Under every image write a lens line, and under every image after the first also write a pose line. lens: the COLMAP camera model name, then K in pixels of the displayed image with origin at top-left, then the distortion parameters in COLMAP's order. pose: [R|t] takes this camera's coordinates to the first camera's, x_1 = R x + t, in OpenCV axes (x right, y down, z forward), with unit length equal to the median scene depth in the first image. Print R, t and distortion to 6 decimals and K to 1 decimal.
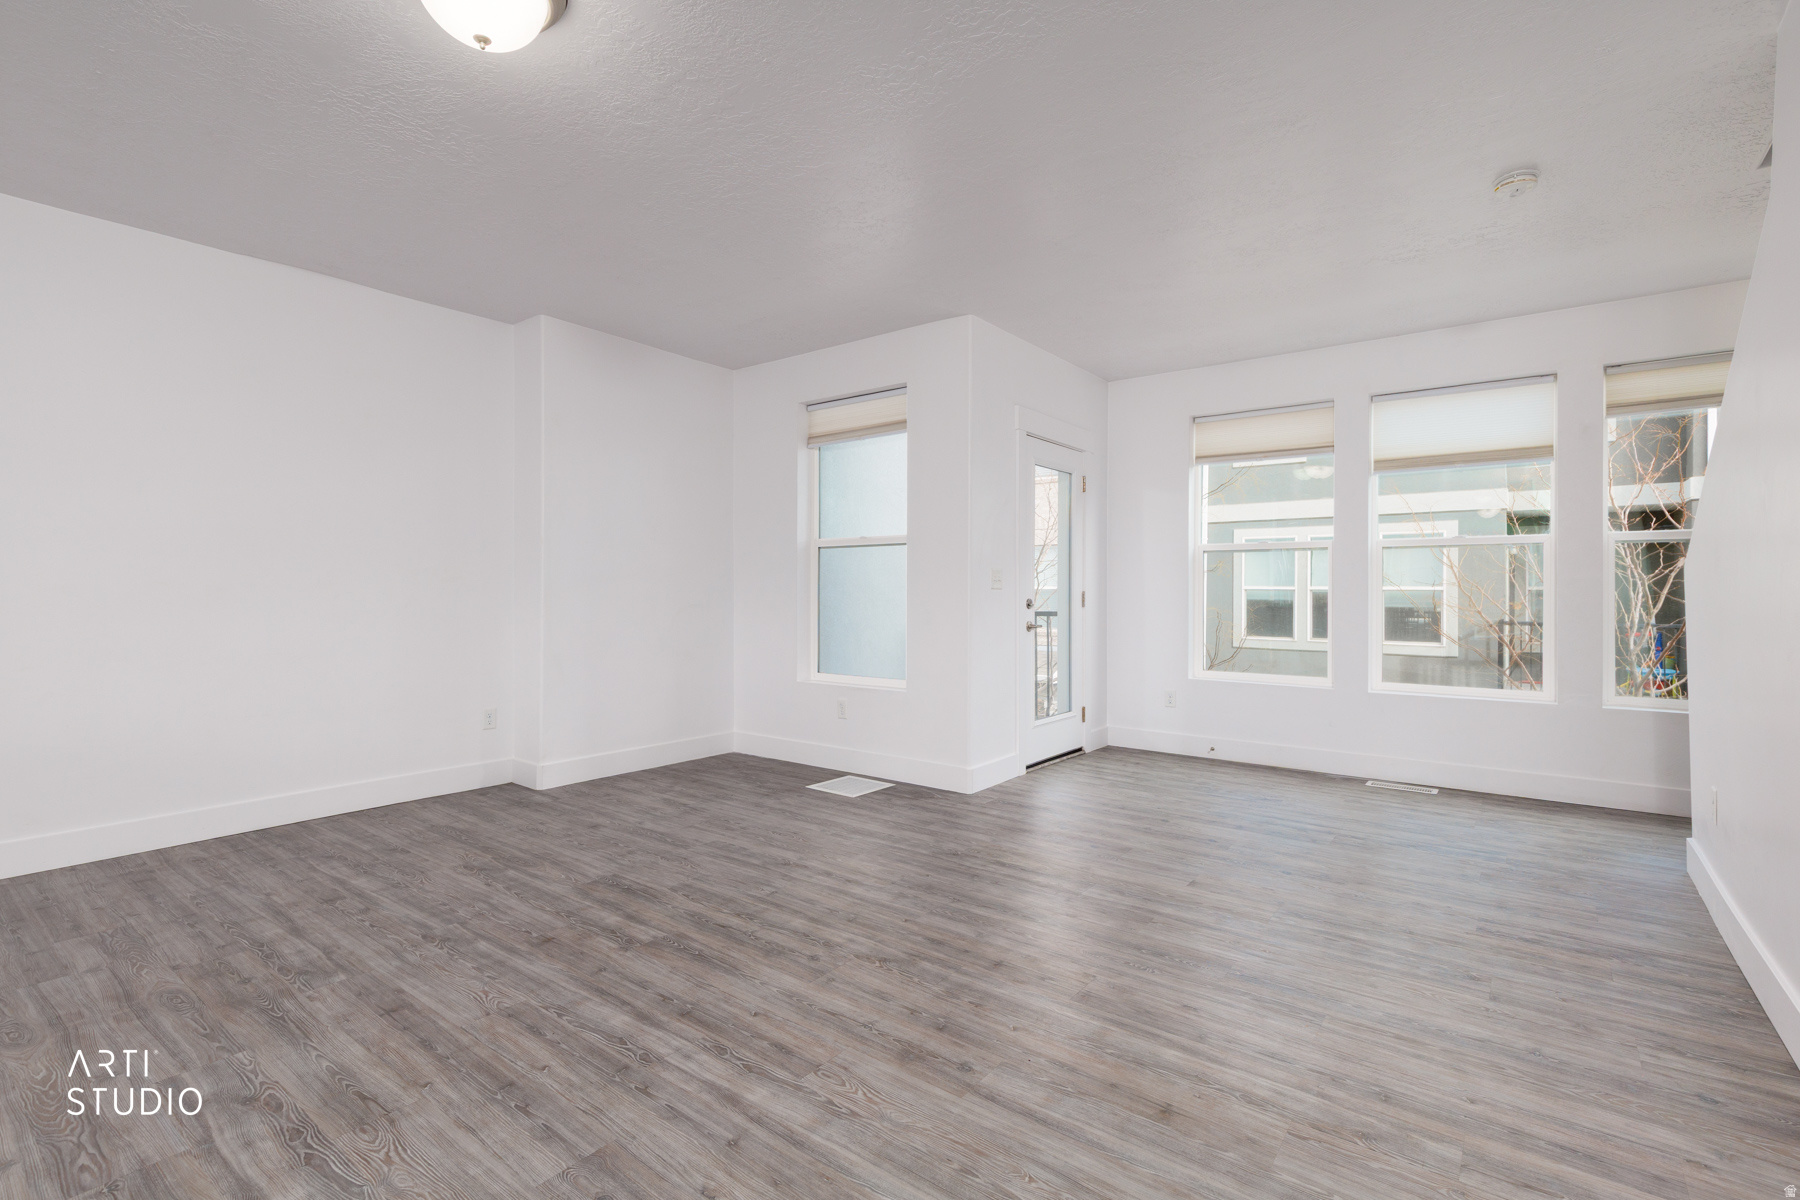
lens RADIAL K [[813.9, 0, 909.1], [0, 813.9, 608.4], [0, 0, 1]] dist [0.005156, -0.001185]
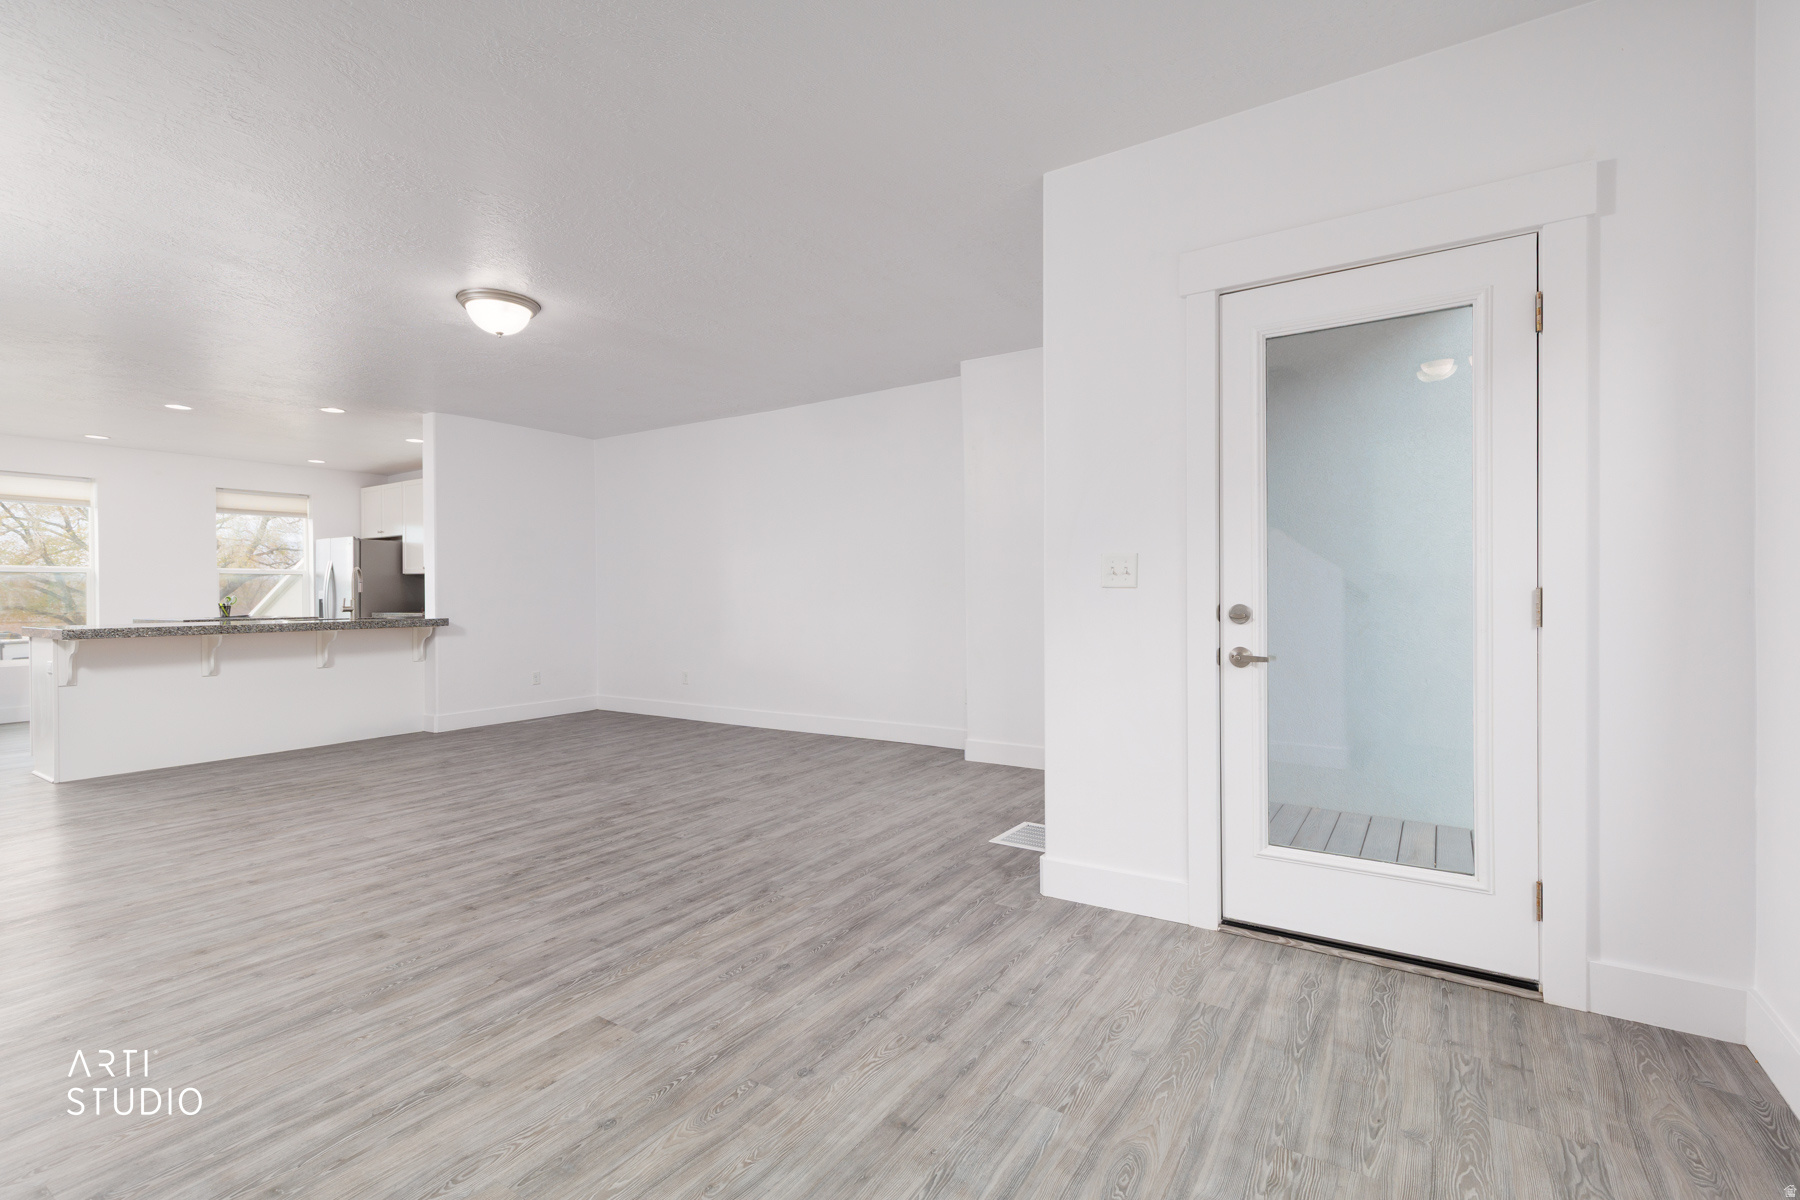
lens RADIAL K [[813.9, 0, 911.1], [0, 813.9, 597.4], [0, 0, 1]] dist [0.005156, -0.001185]
pose [[0.078816, 0.004783, -0.996878, 1.248967], [-0.013017, 0.999908, 0.003768, -0.030214], [0.996804, 0.012679, 0.078871, 1.426016]]
